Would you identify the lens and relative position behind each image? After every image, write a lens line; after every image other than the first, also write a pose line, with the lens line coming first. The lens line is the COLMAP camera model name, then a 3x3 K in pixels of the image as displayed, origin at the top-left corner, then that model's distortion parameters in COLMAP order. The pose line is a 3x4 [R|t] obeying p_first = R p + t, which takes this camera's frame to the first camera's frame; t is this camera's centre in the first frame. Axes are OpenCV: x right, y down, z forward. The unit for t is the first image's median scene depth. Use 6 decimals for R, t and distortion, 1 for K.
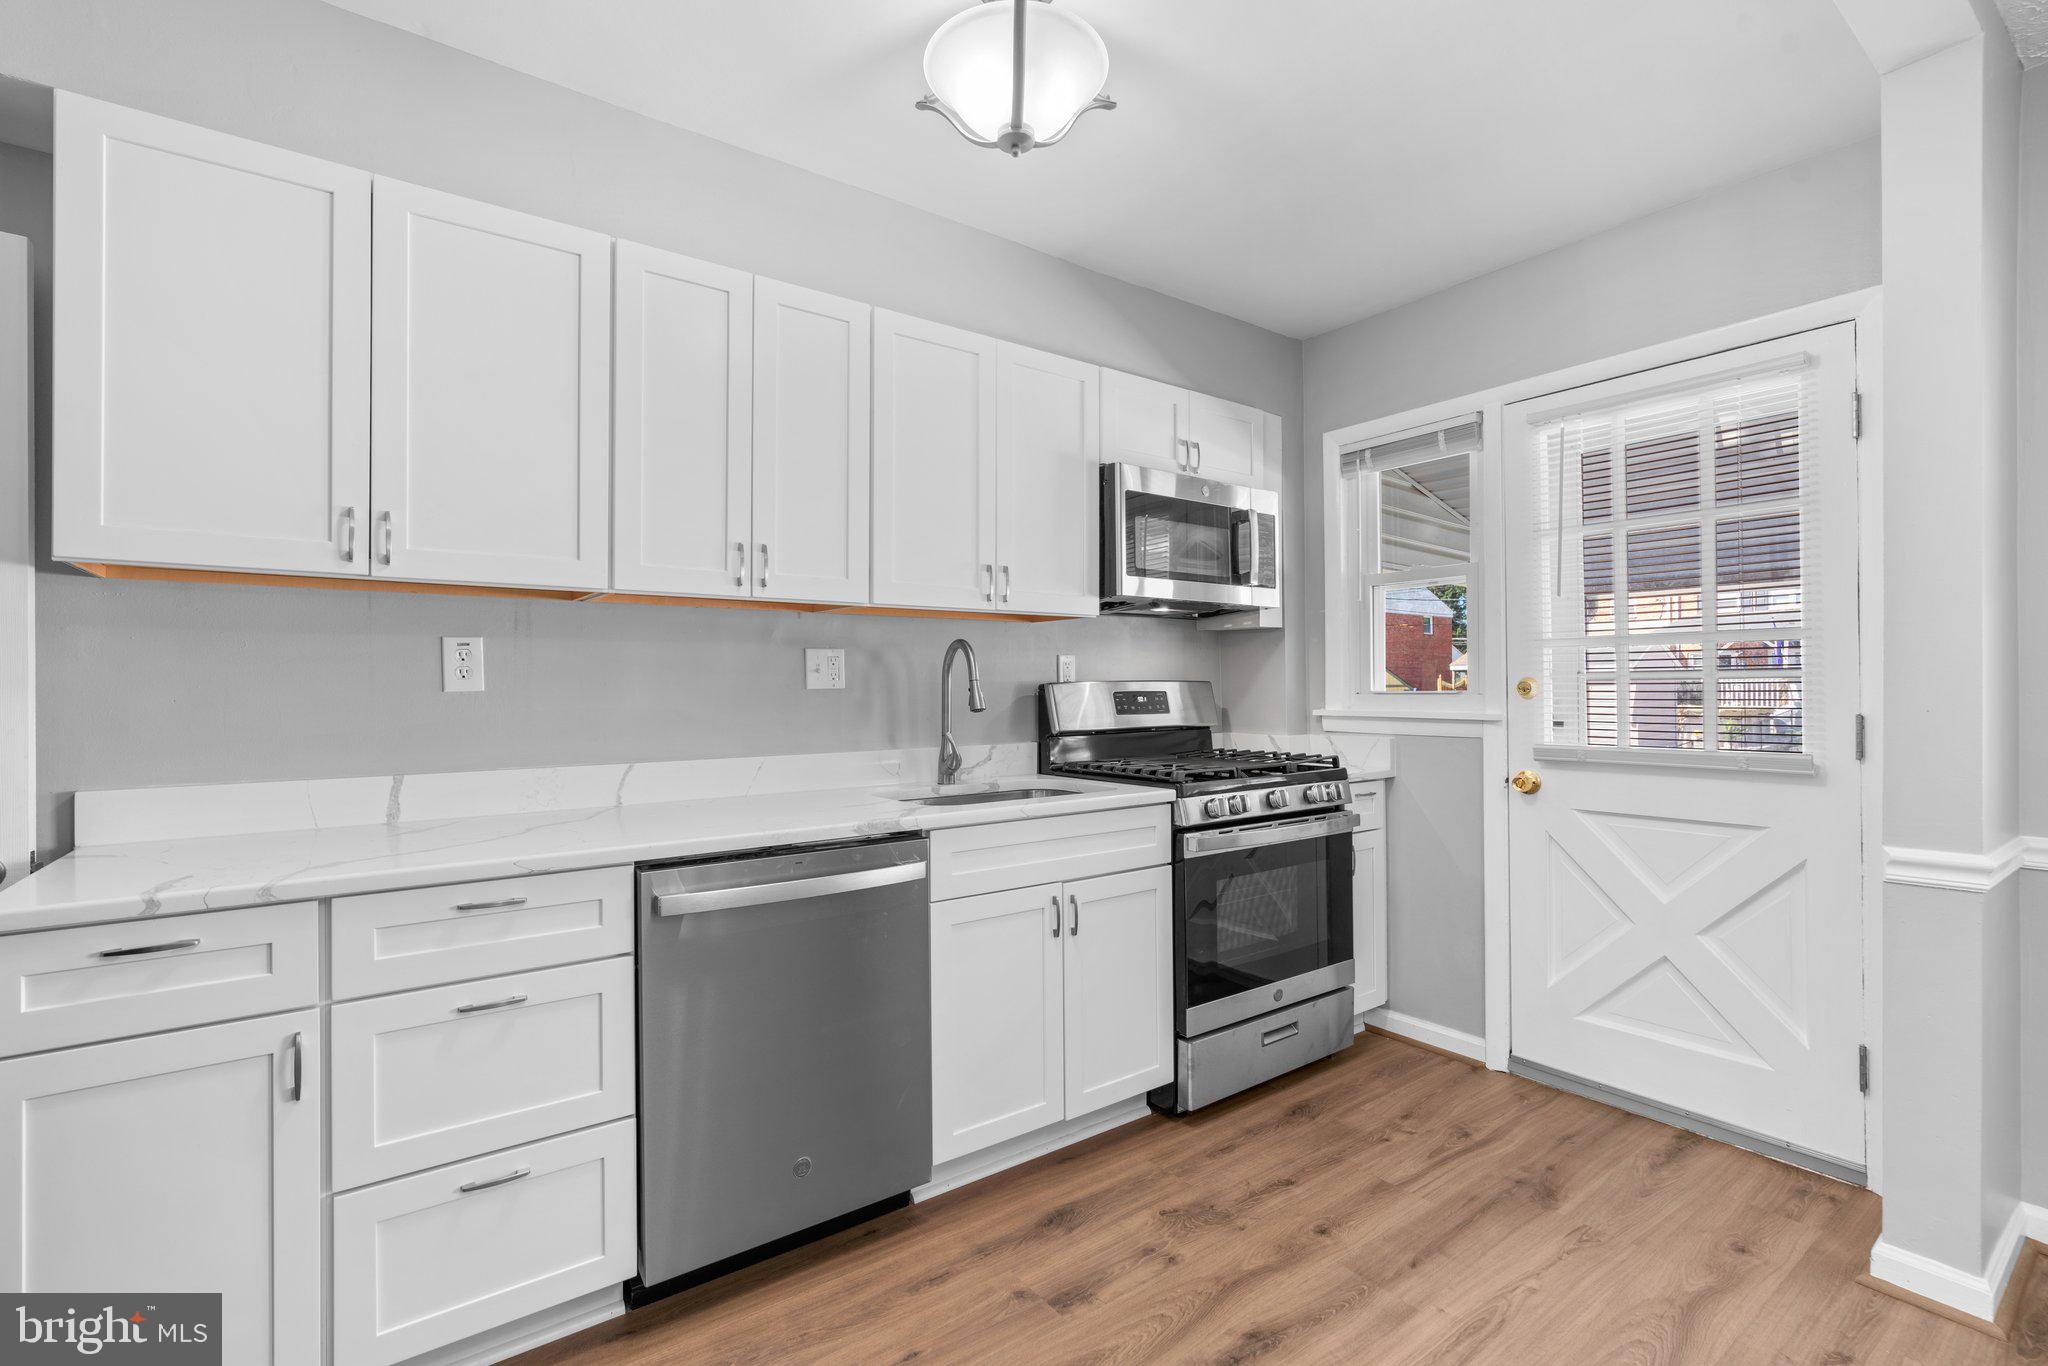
lens RADIAL K [[922.0, 0, 1024.0], [0, 922.0, 683.0], [0, 0, 1]] dist [-0.004452, 0.000549]
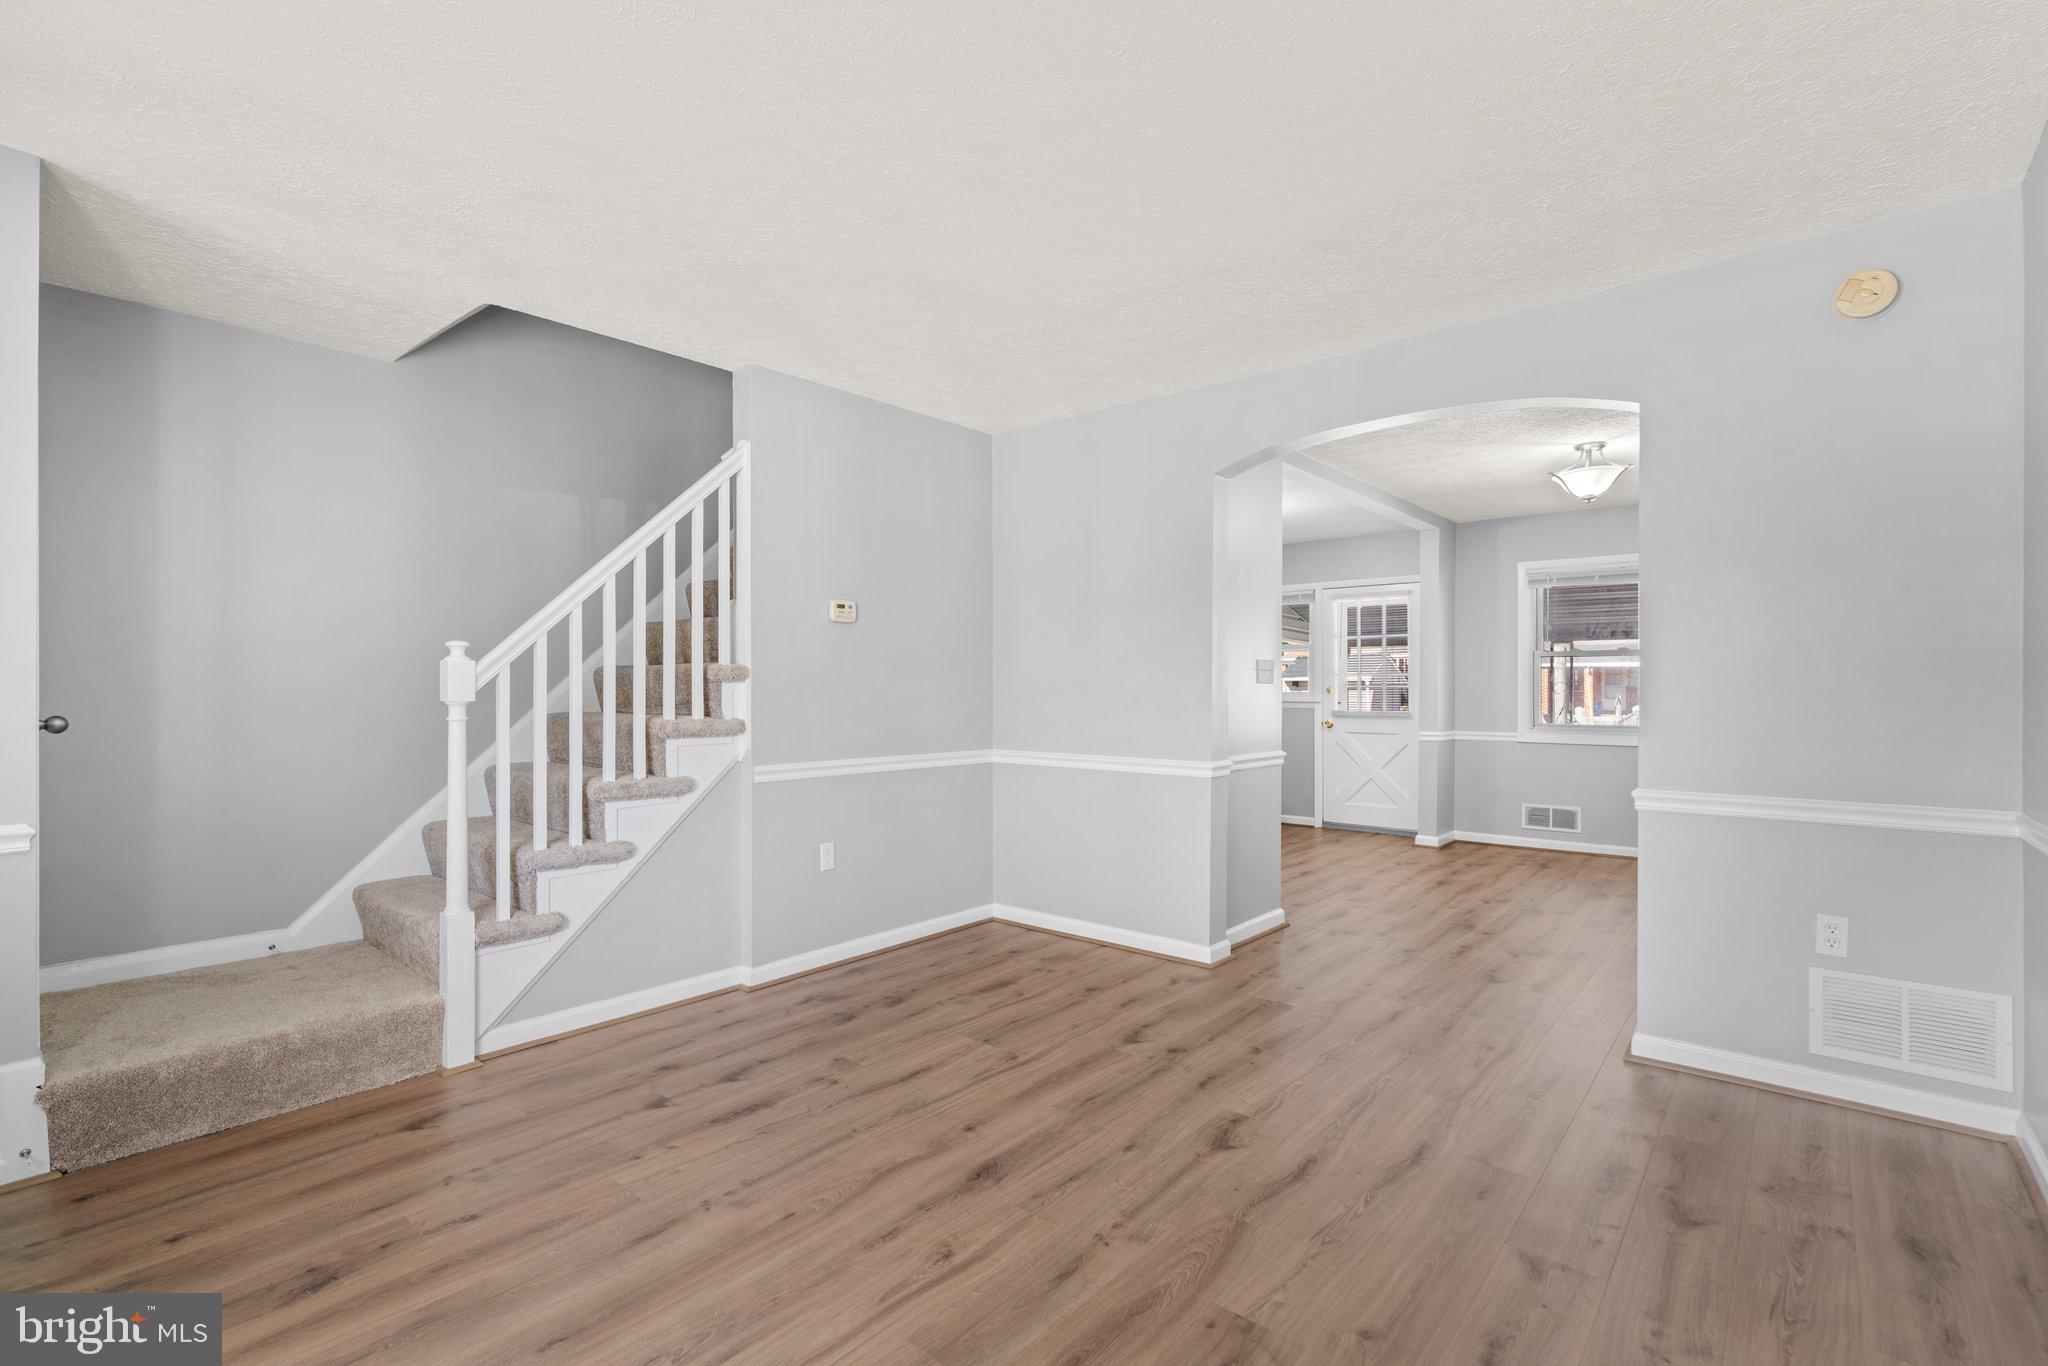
lens RADIAL K [[931.4, 0, 1029.8], [0, 931.4, 687.0], [0, 0, 1]] dist [-0.004322, 0.000826]
pose [[0.973504, 0.008184, 0.228523, -1.069946], [-0.008622, 0.999962, 0.000919, 0.000547], [-0.228507, -0.002865, 0.973538, -1.679106]]
